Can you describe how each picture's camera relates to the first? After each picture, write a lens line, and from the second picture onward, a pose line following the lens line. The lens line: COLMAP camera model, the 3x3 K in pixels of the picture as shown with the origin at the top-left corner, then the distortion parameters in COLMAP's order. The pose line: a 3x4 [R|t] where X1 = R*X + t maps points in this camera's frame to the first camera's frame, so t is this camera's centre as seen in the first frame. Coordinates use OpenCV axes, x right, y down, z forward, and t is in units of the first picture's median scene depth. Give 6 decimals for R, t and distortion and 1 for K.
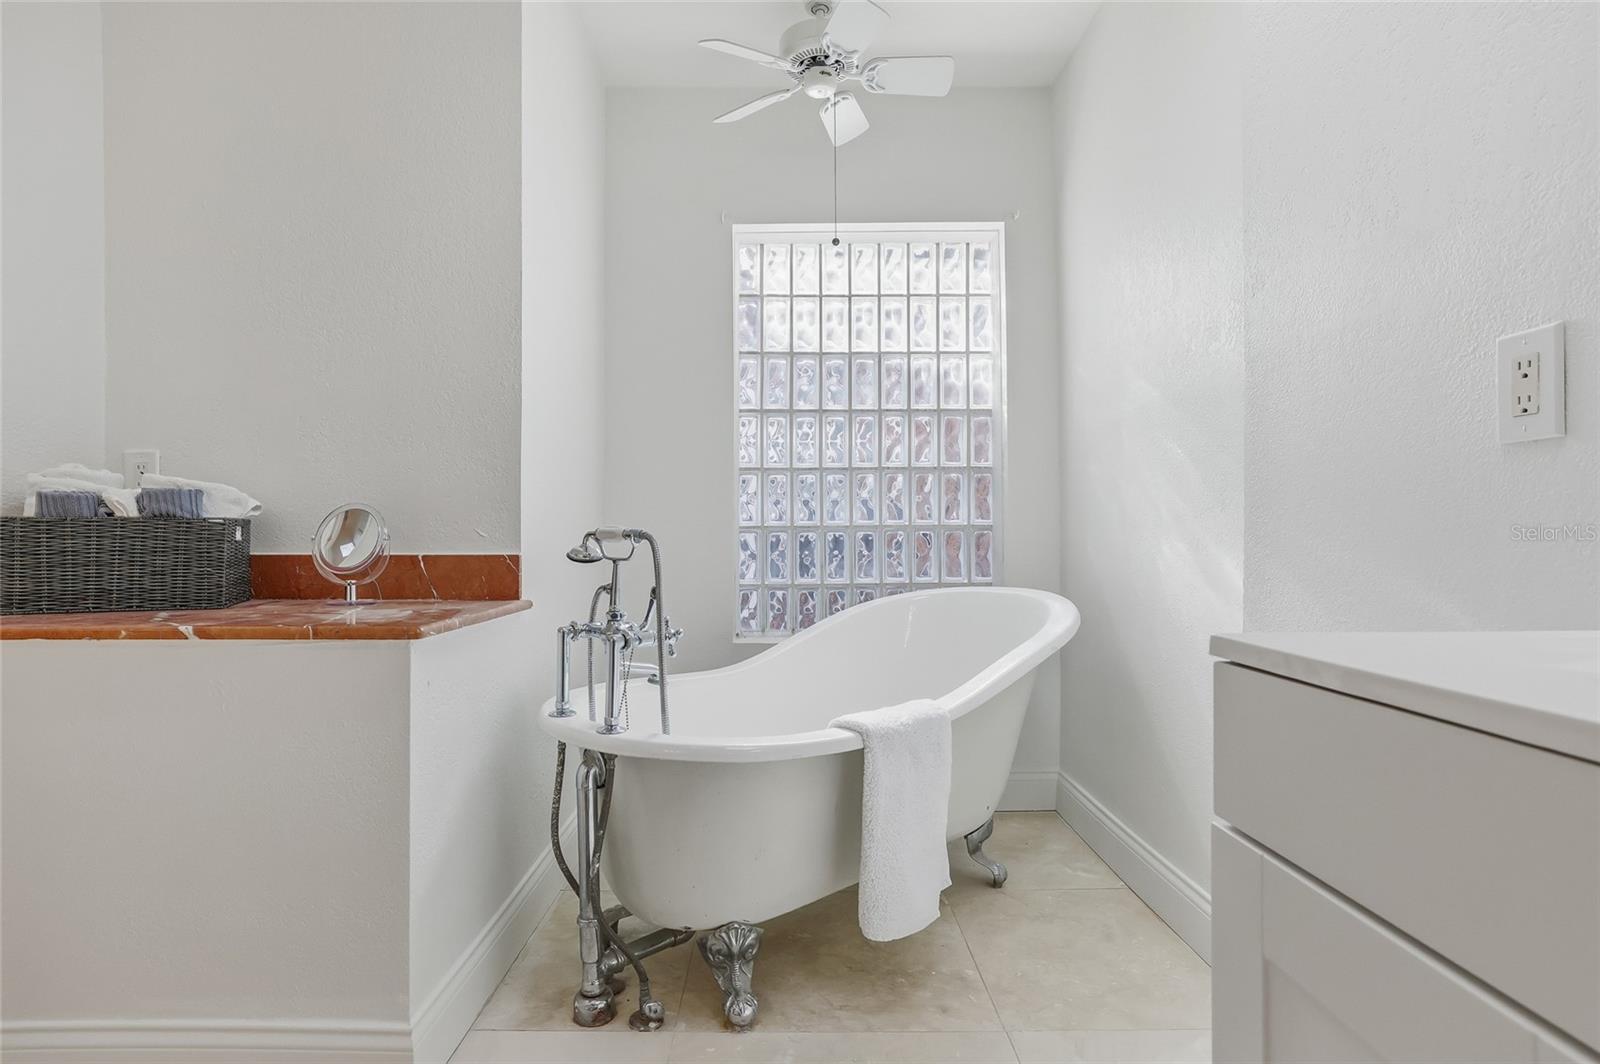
lens RADIAL K [[840.1, 0, 778.5], [0, 840.1, 534.2], [0, 0, 1]] dist [-0.046346, 0.037429]
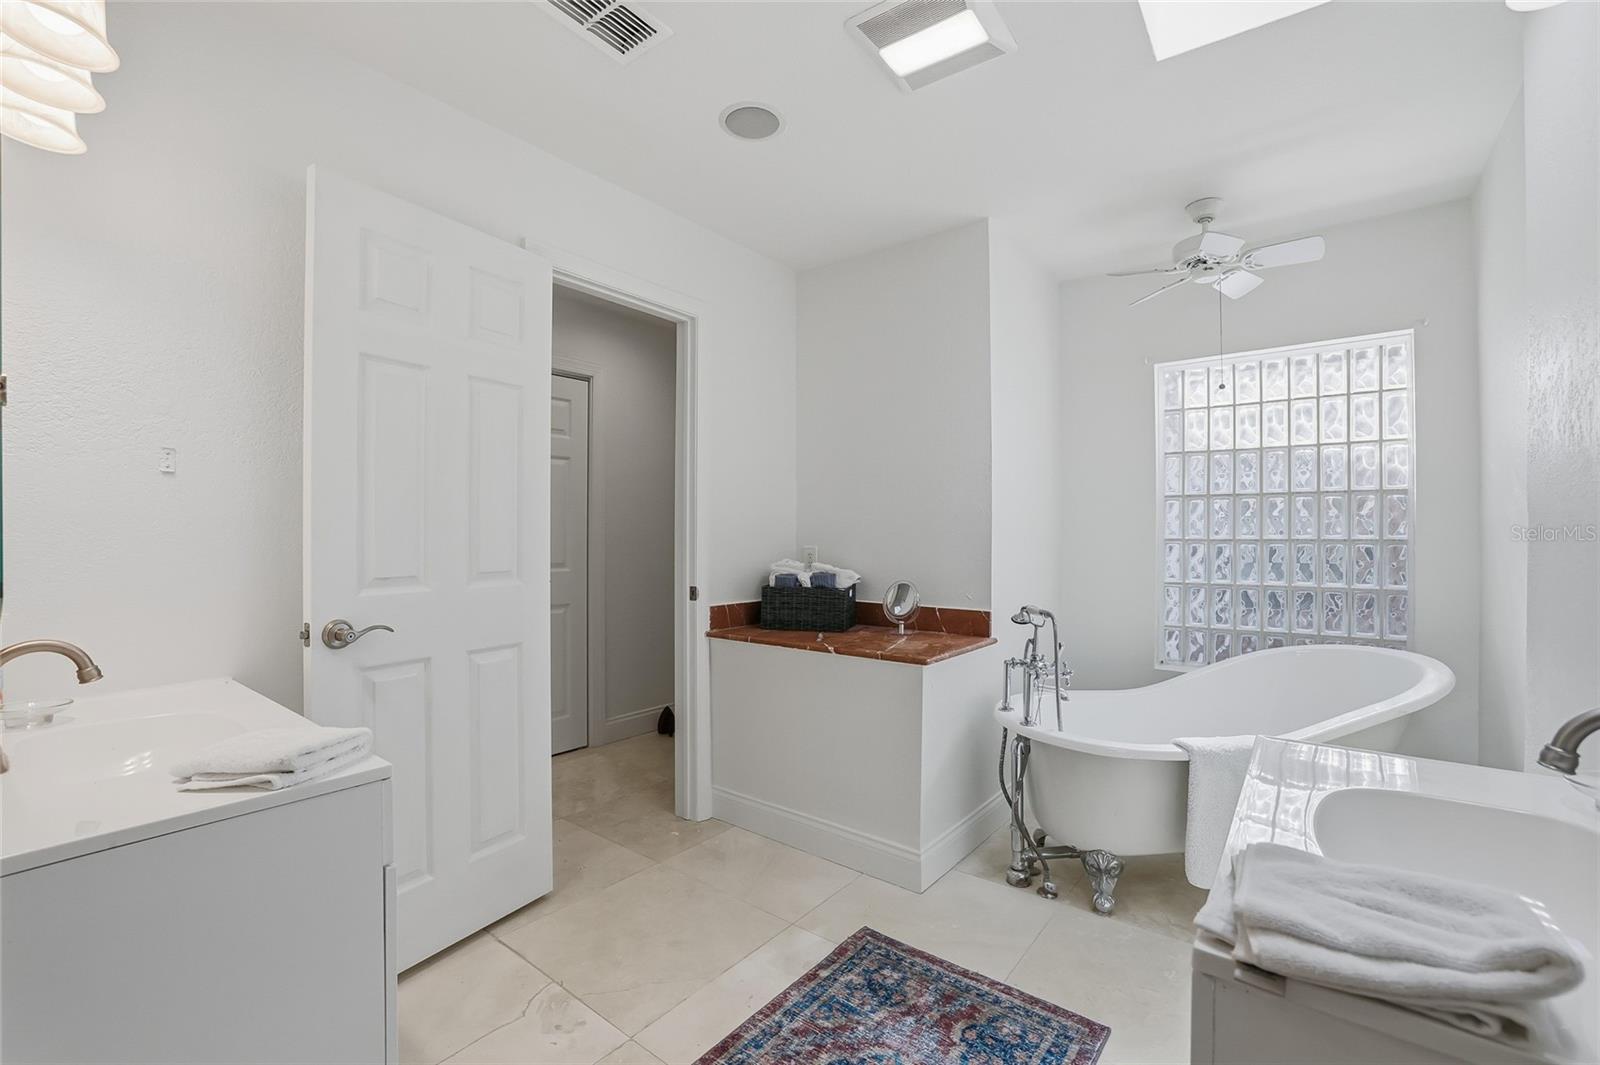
lens RADIAL K [[711.5, 0, 796.1], [0, 711.5, 526.6], [0, 0, 1]] dist [-0.042001, 0.019078]
pose [[0.794052, 0.000472, -0.607849, 0.292122], [0.000406, 0.999999, 0.001307, -0.170667], [0.607850, -0.001284, 0.794051, -0.450679]]
